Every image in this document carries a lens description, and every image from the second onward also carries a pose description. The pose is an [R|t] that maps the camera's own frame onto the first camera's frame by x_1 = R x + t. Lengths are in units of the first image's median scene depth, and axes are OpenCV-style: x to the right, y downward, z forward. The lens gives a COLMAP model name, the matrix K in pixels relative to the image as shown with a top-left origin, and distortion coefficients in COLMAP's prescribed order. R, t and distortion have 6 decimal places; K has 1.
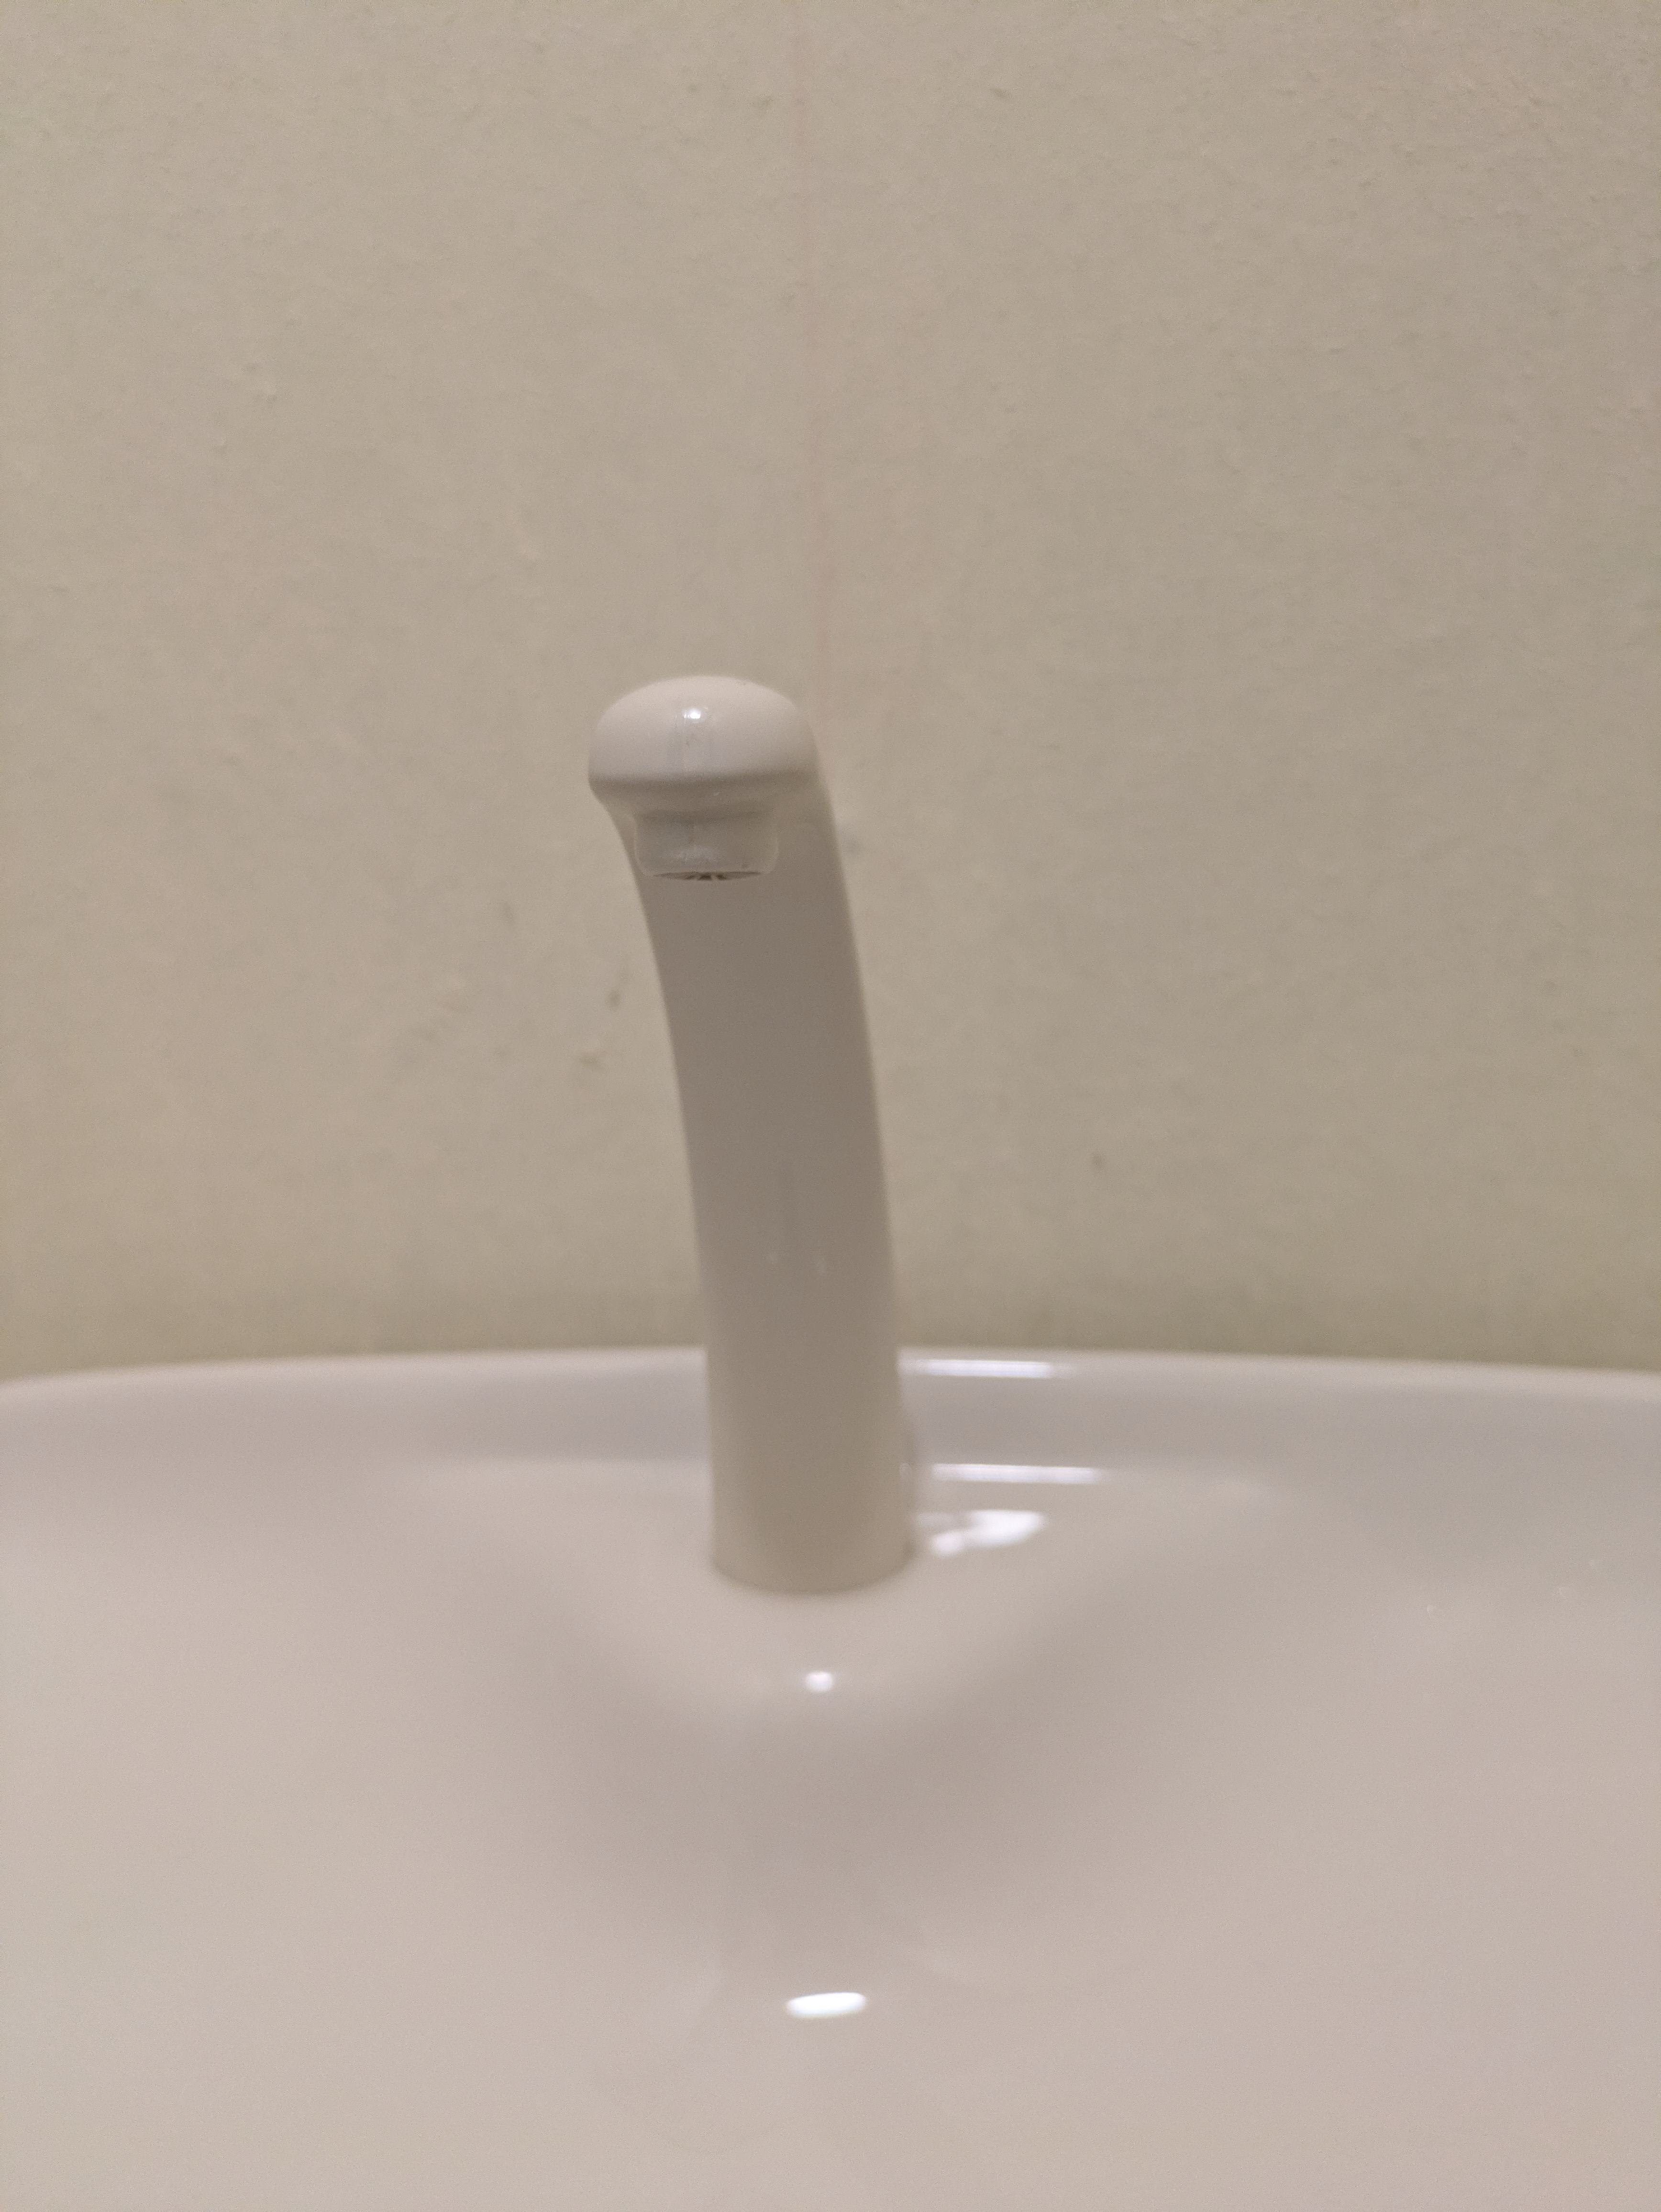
lens RADIAL K [[1636.2, 0, 830.5], [0, 1636.2, 1106.0], [0, 0, 1]] dist [-0.075012, 0.040305]
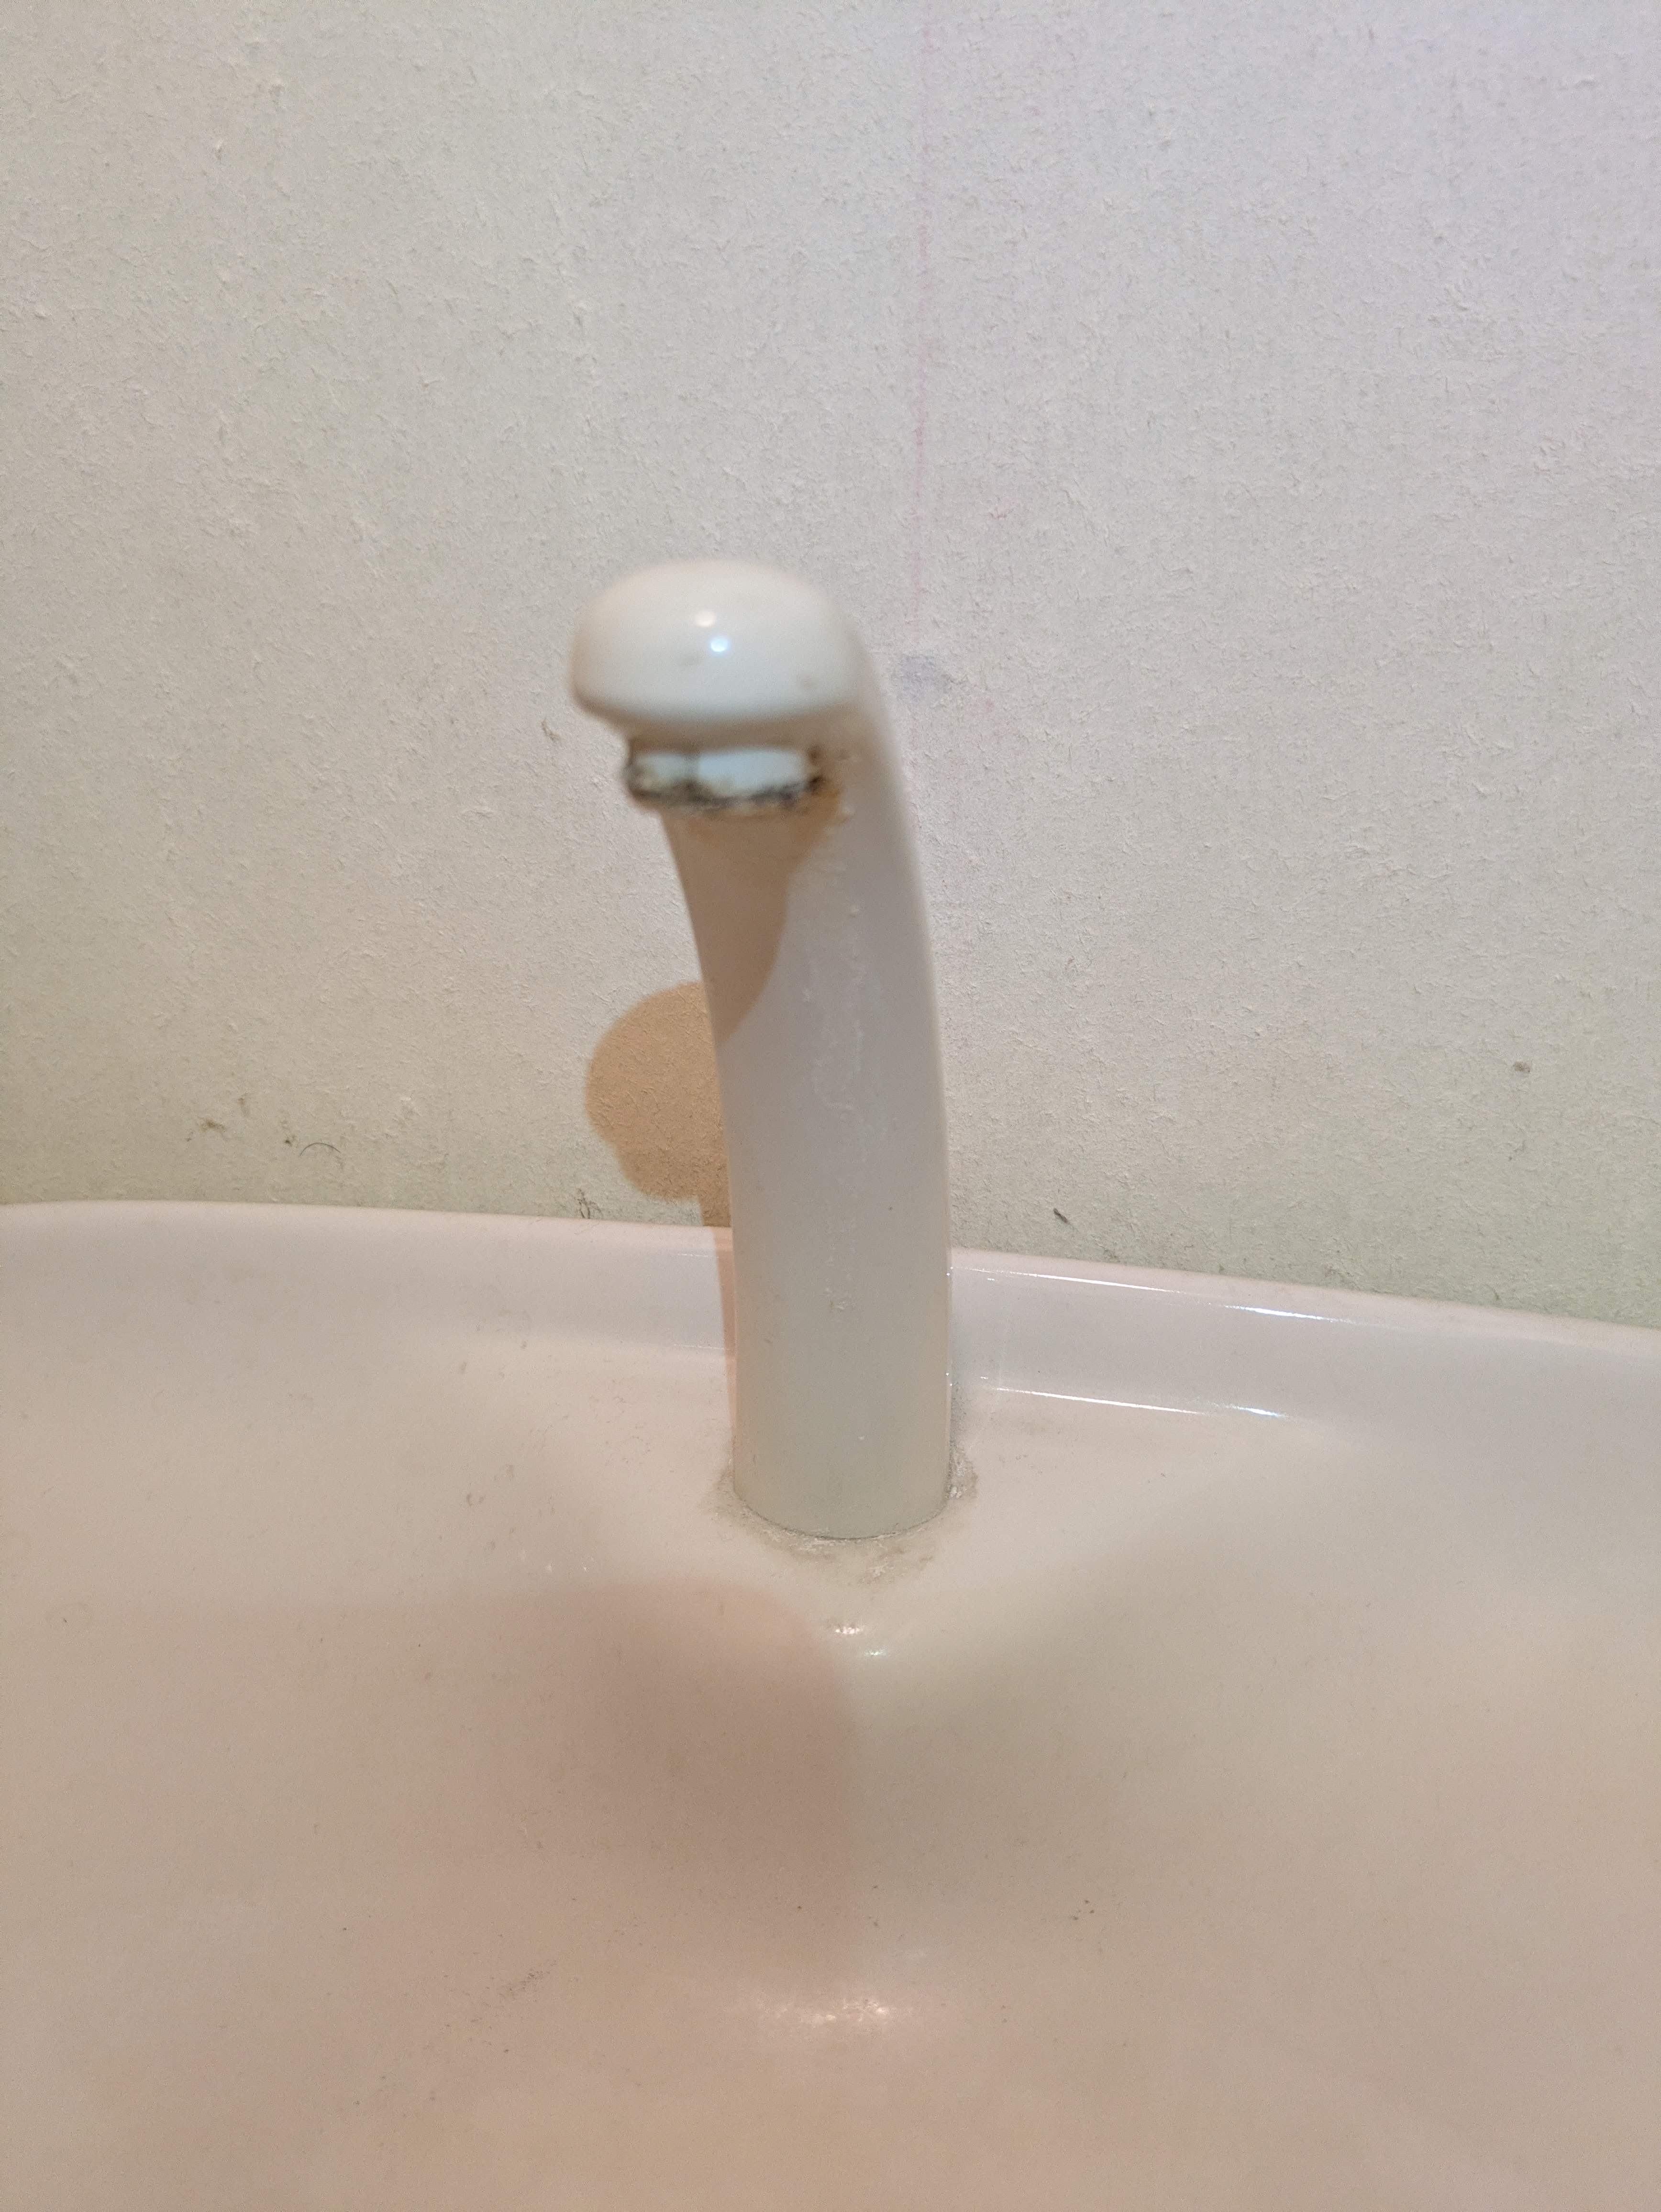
lens RADIAL K [[1636.2, 0, 830.5], [0, 1636.2, 1106.0], [0, 0, 1]] dist [-0.075012, 0.040305]
pose [[0.997345, 0.063896, -0.034937, 0.000862], [-0.058179, 0.987652, 0.145459, -0.061404], [0.043800, -0.143040, 0.988747, 0.128899]]
